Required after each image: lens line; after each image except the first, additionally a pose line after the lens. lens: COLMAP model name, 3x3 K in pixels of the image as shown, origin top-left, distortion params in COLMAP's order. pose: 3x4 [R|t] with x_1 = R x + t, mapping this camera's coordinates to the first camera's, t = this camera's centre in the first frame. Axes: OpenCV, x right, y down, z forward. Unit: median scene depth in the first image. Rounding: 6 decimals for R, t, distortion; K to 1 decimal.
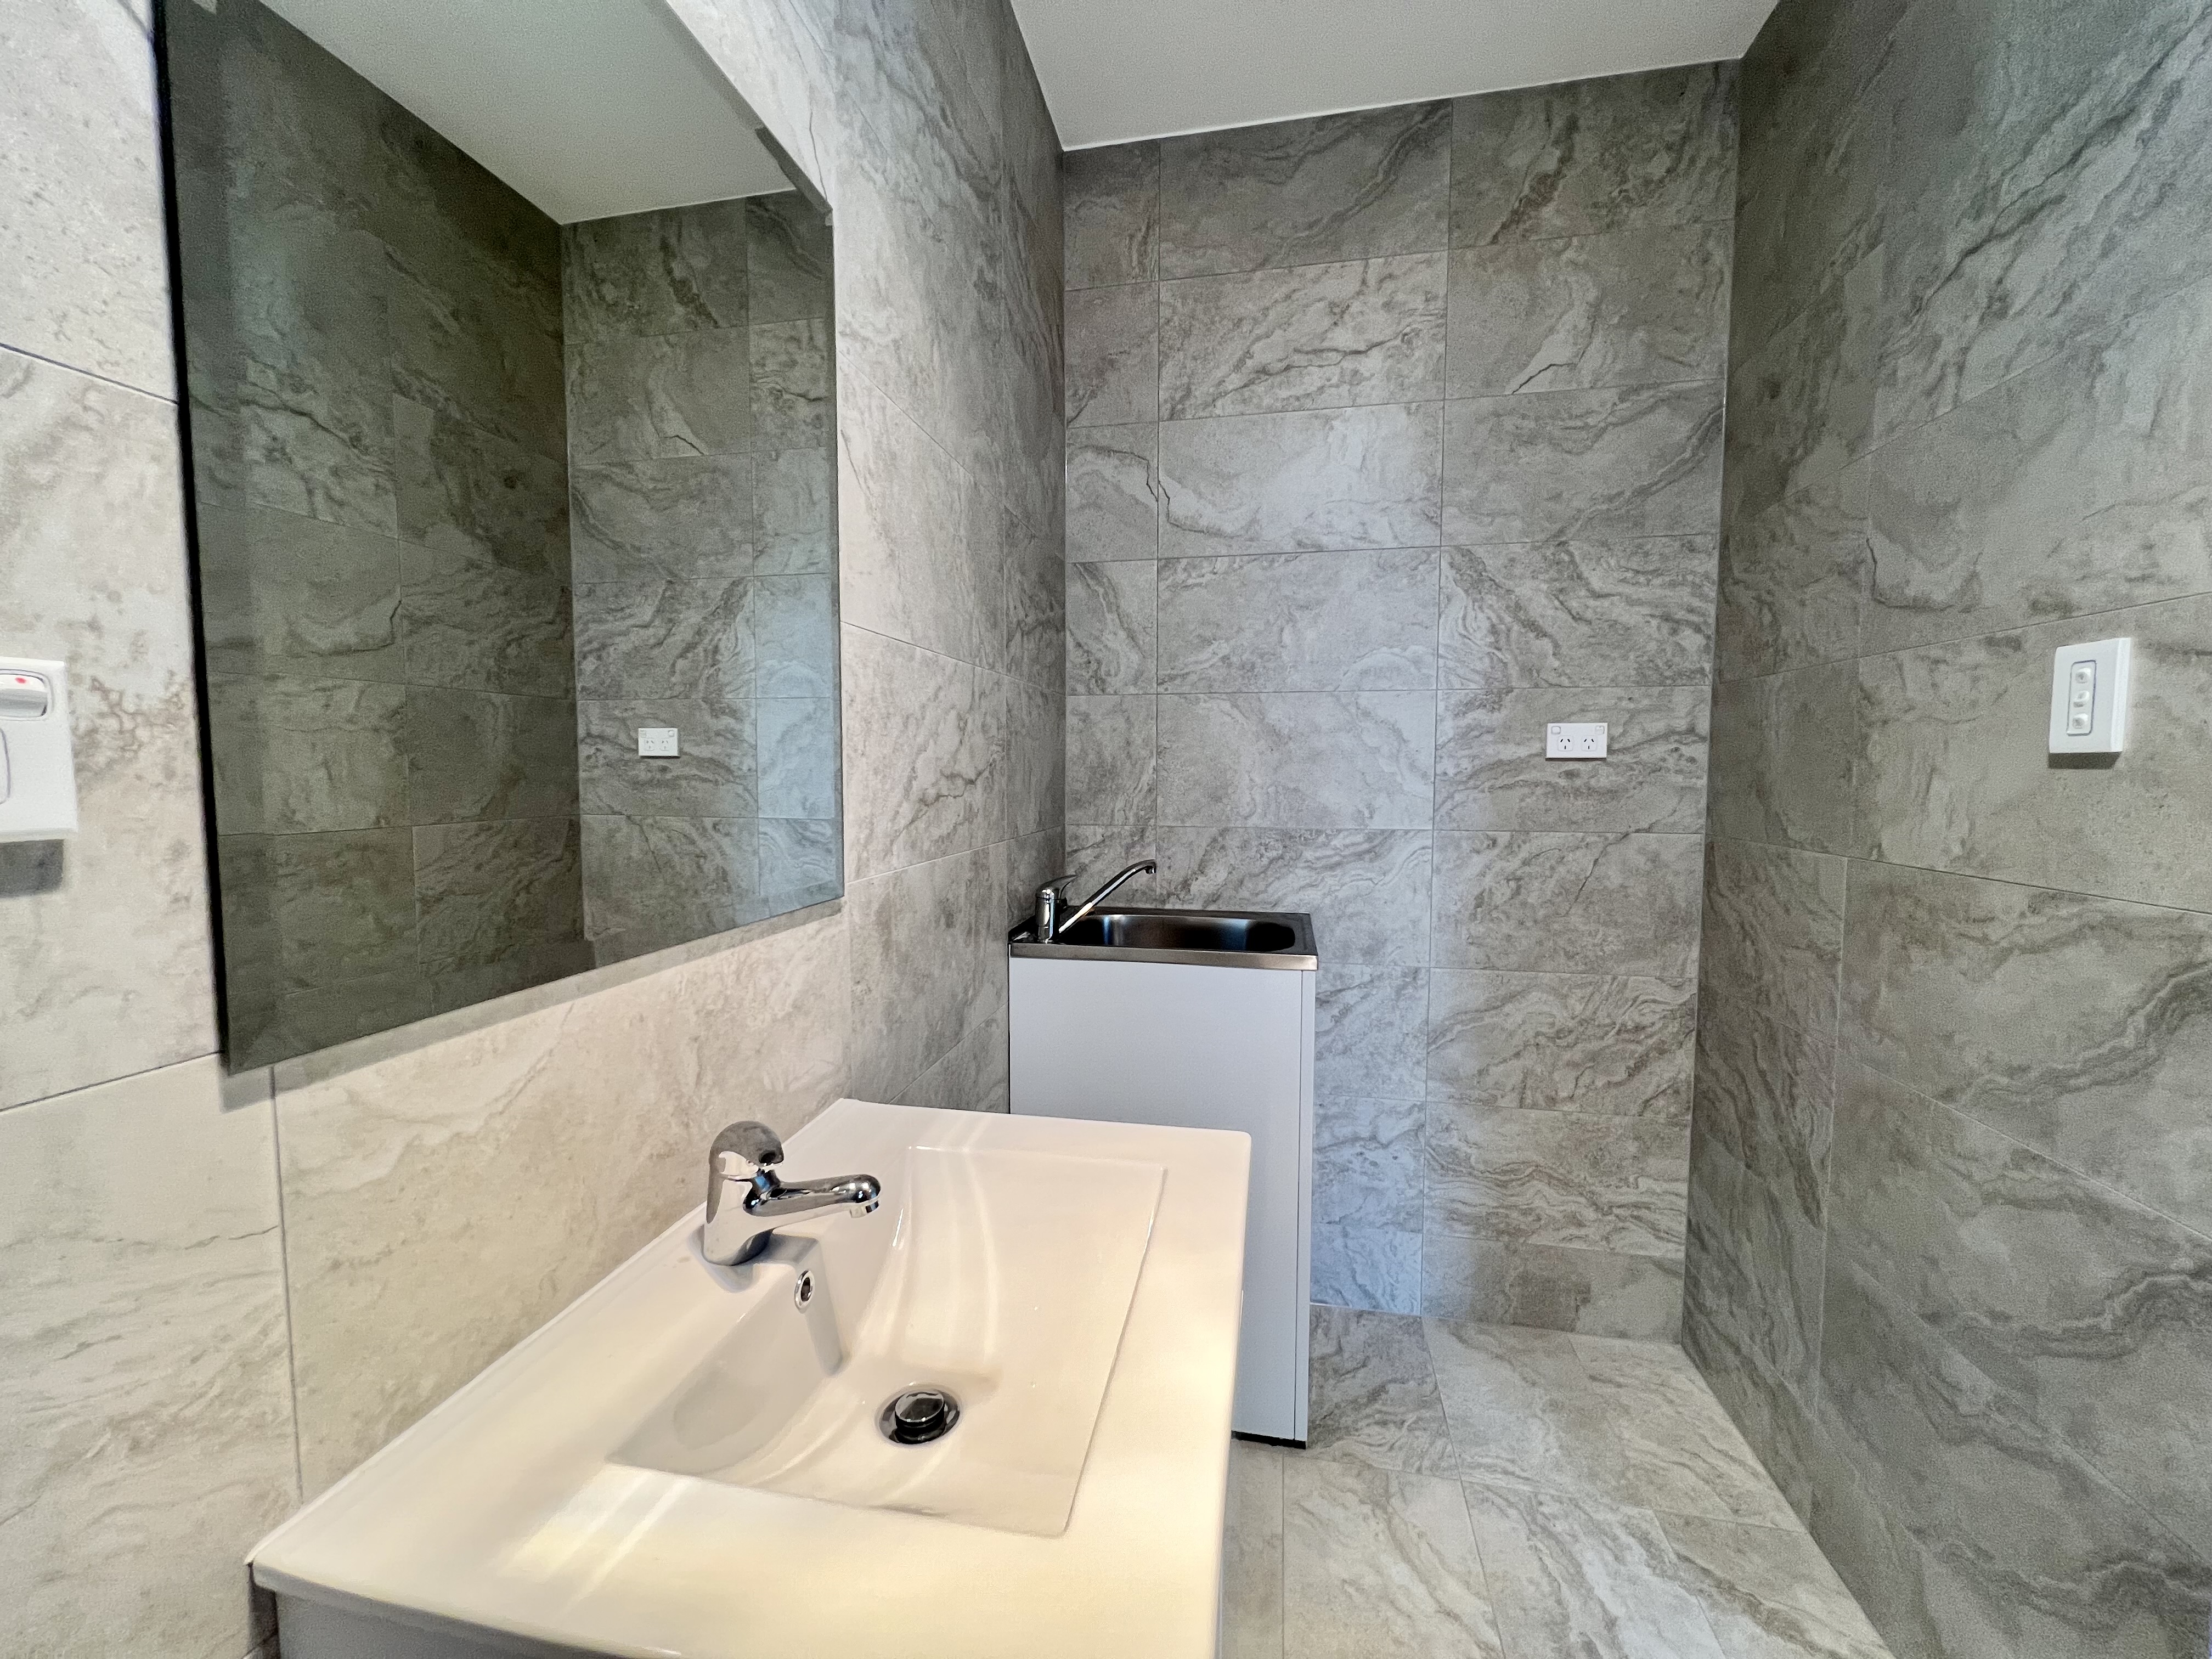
lens RADIAL K [[886.6, 0, 1104.3], [0, 886.6, 828.7], [0, 0, 1]] dist [-0.000299, 0.000883]
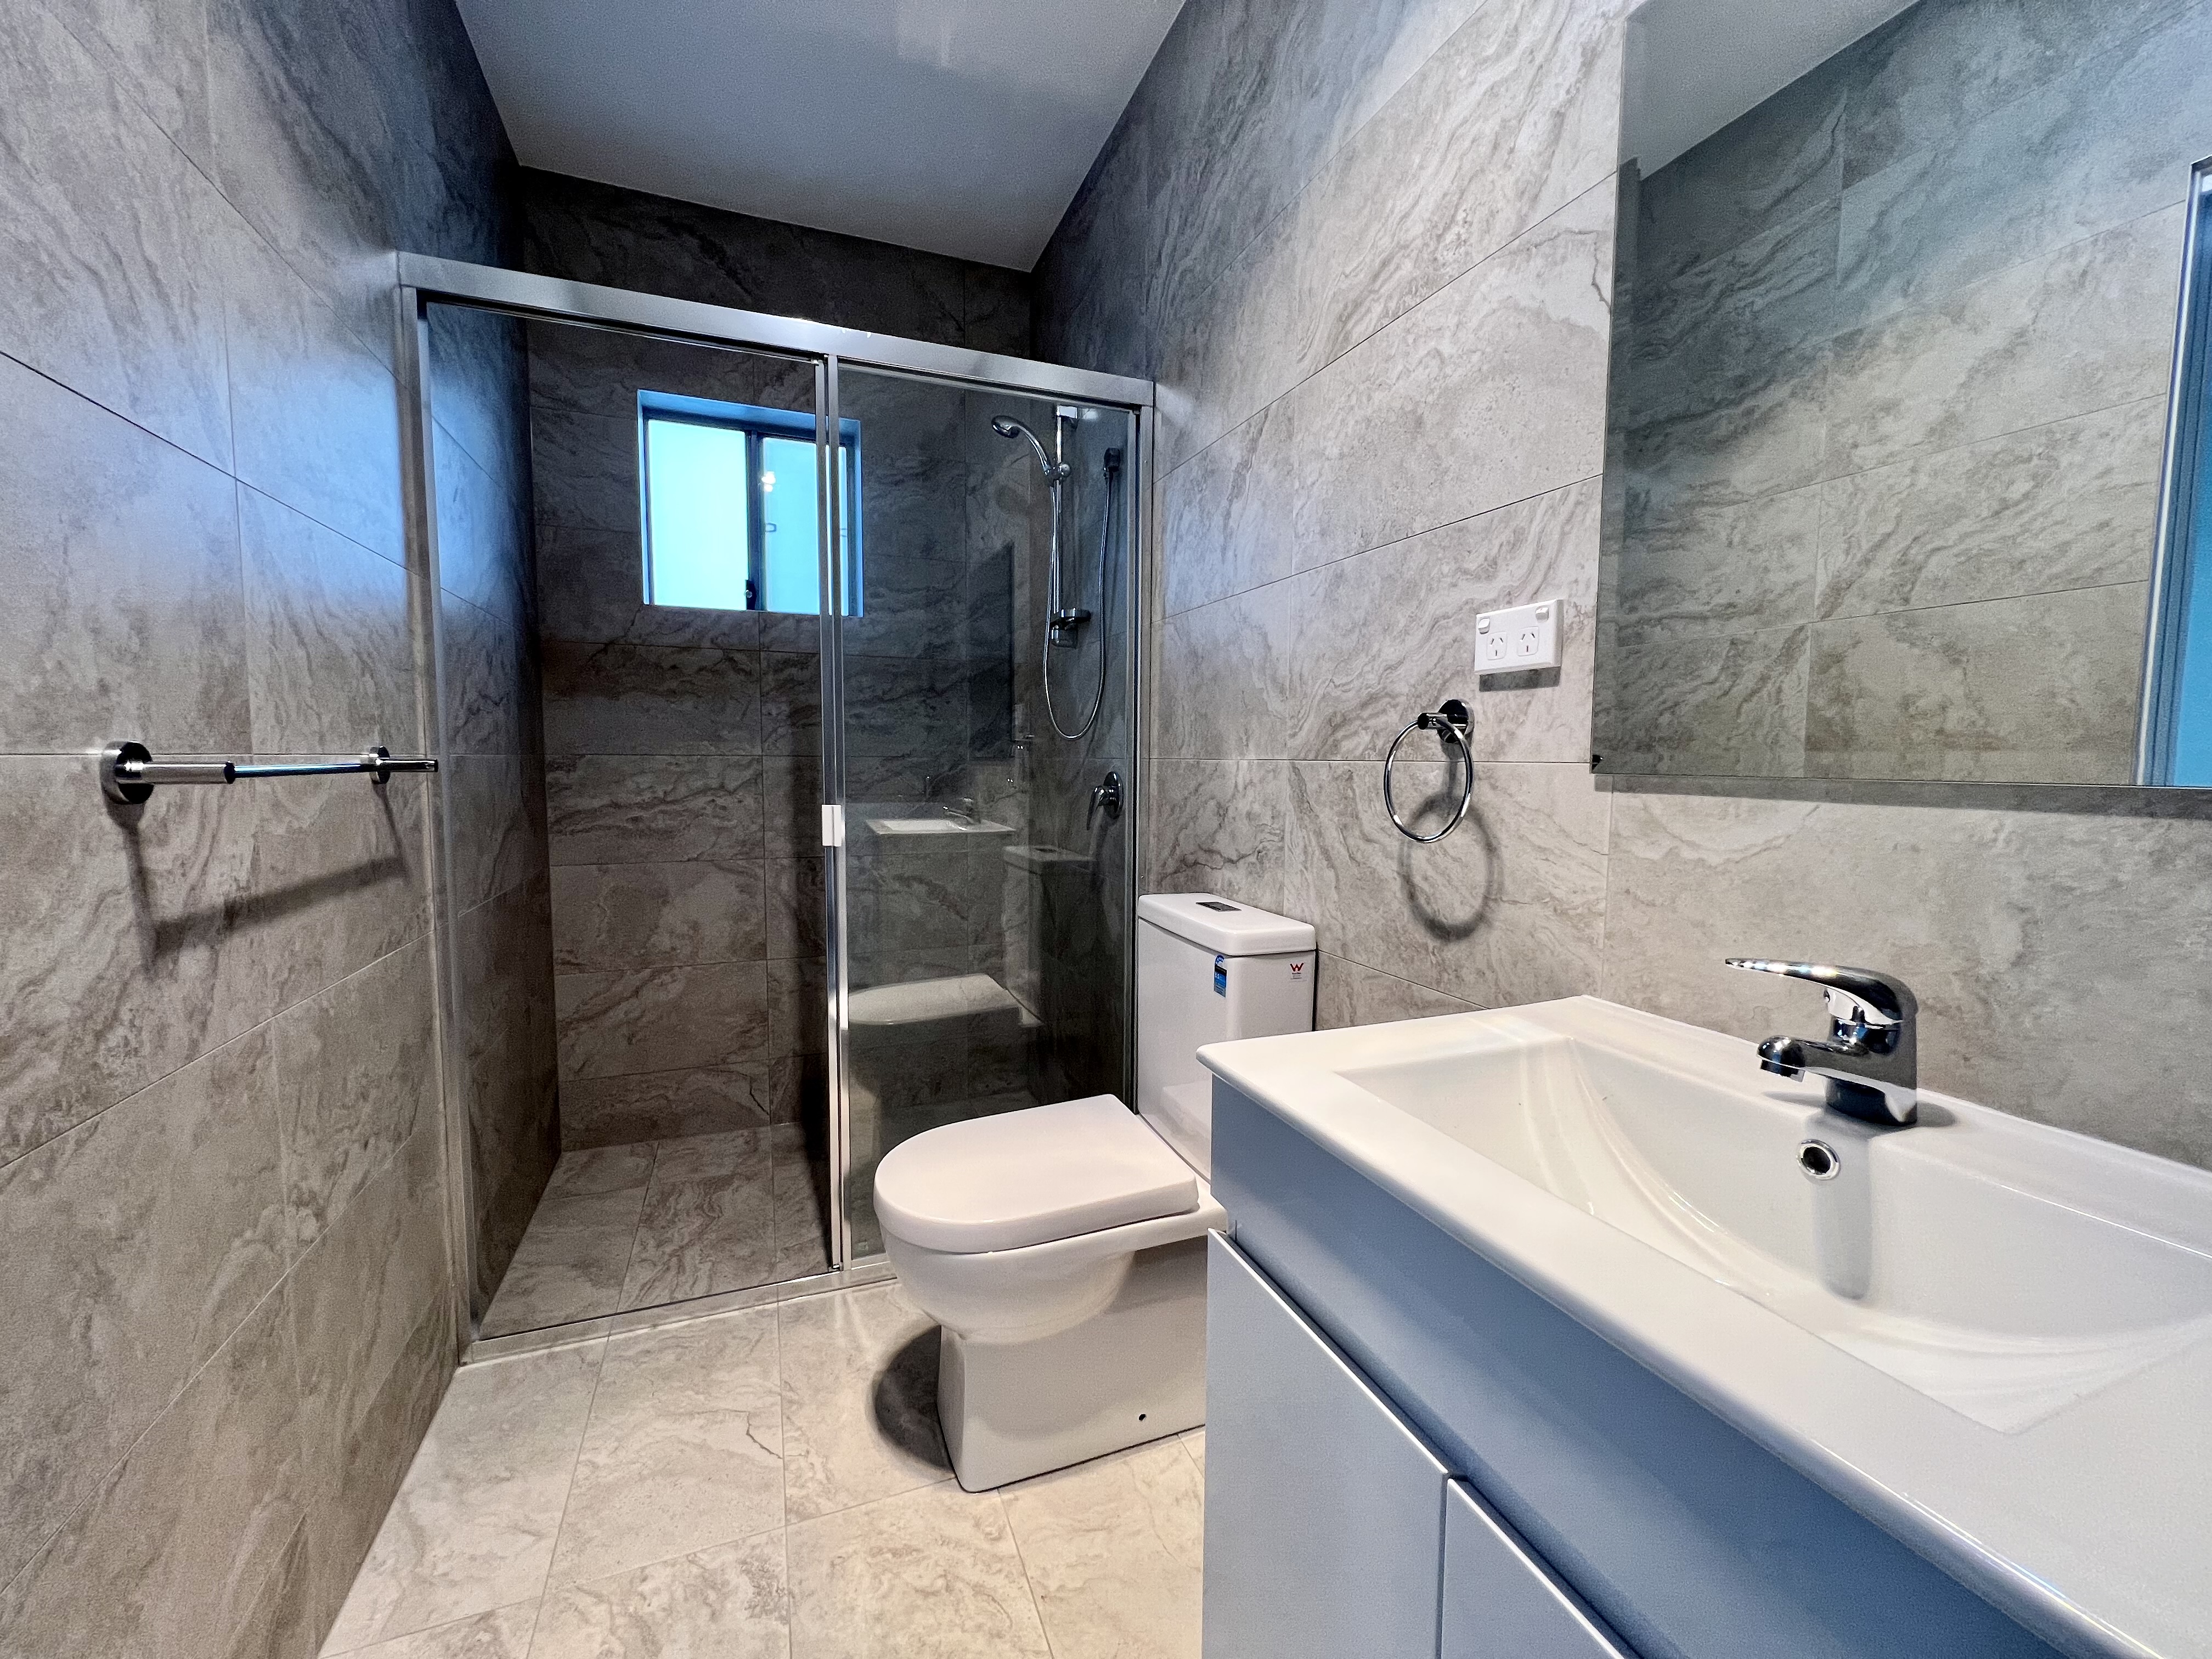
lens RADIAL K [[886.6, 0, 1105.6], [0, 886.6, 826.2], [0, 0, 1]] dist [-0.000299, 0.000883]
pose [[-0.841332, 0.033898, -0.539455, 1.204619], [-0.046995, 0.989665, 0.135481, 0.161266], [0.538472, 0.139336, -0.831043, 2.142602]]
